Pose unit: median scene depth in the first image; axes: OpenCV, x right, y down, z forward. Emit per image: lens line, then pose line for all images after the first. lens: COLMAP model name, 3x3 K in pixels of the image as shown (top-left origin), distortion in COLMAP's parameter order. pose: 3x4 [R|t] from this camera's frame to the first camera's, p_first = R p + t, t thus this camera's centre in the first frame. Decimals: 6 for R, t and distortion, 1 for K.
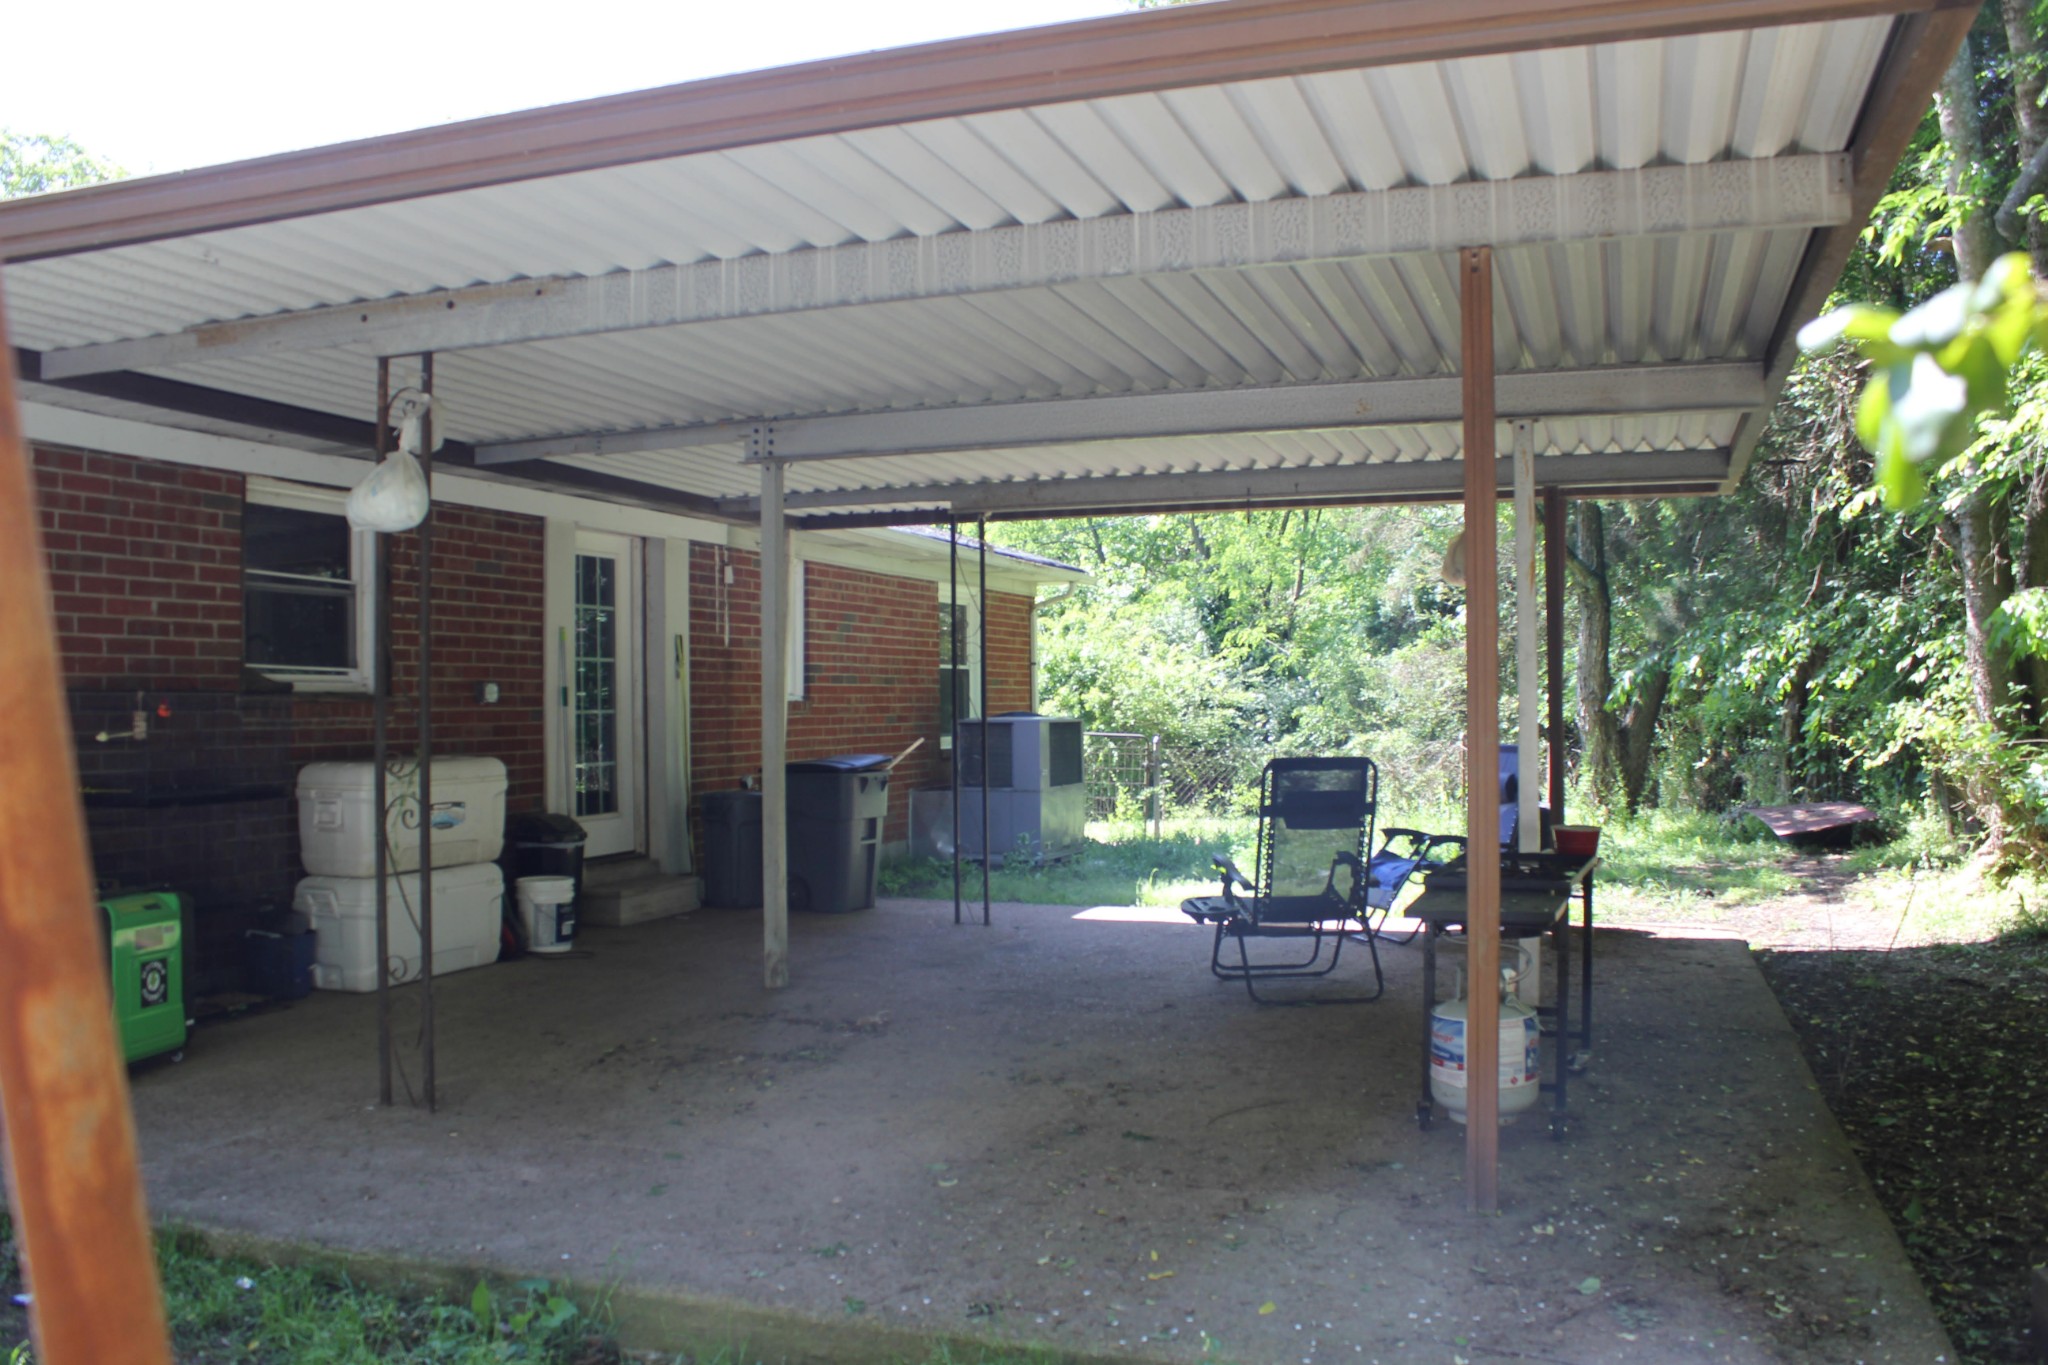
lens RADIAL K [[1825.3, 0, 1057.1], [0, 1825.3, 684.8], [0, 0, 1]] dist [-0.145392, 0.013709]
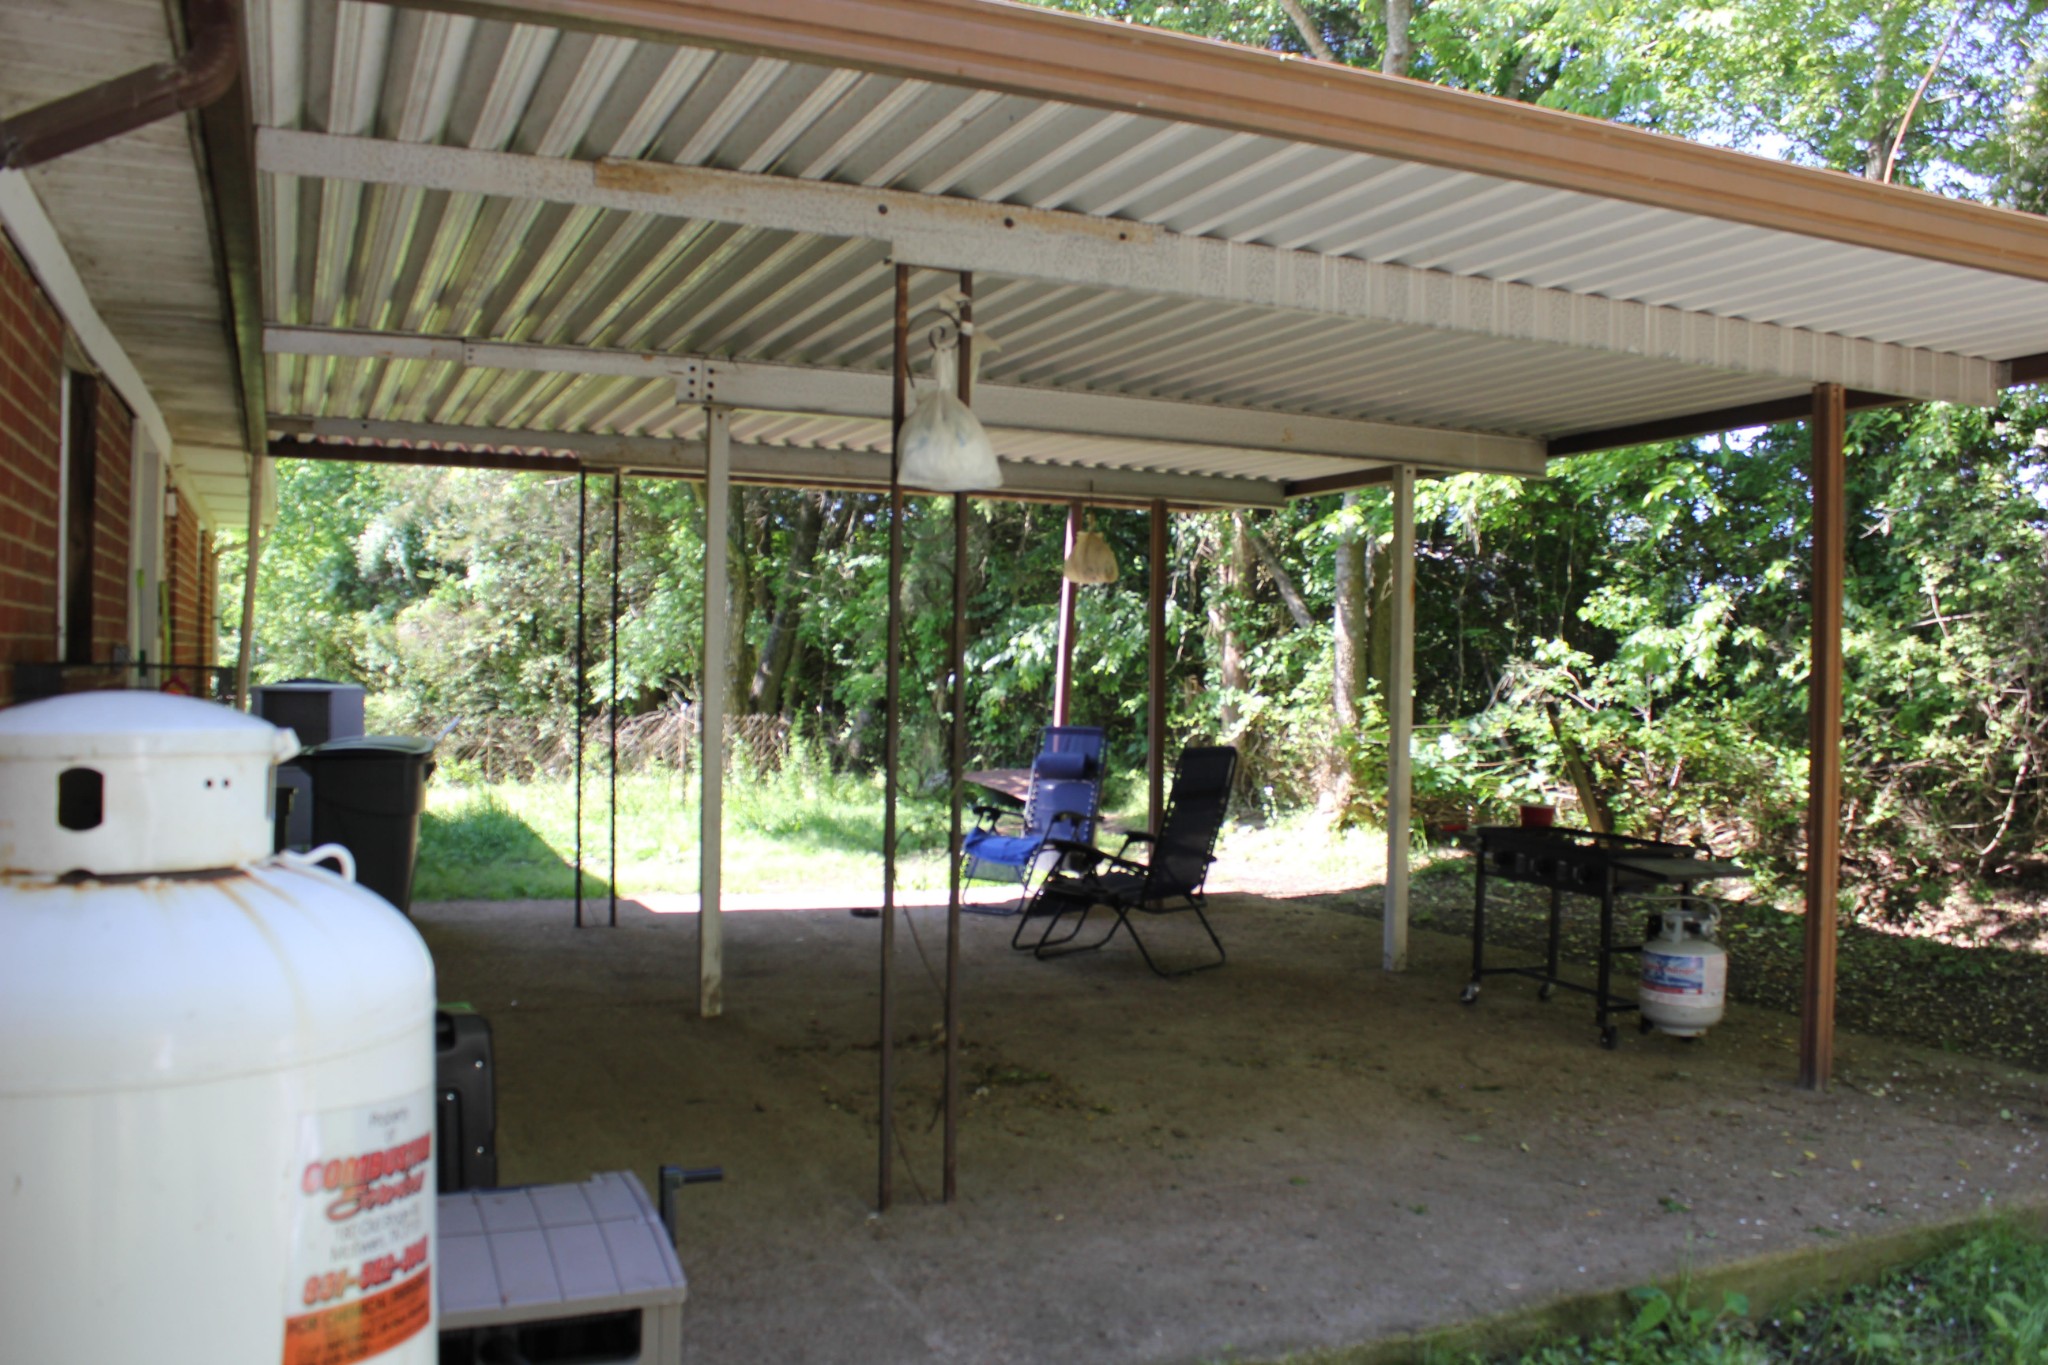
lens RADIAL K [[1825.3, 0, 1057.1], [0, 1825.3, 684.8], [0, 0, 1]] dist [-0.145392, 0.013709]
pose [[0.704180, 0.012074, 0.709919, -0.994926], [-0.031288, 0.999412, 0.014038, -0.013348], [-0.709332, -0.032097, 0.704143, 0.420864]]
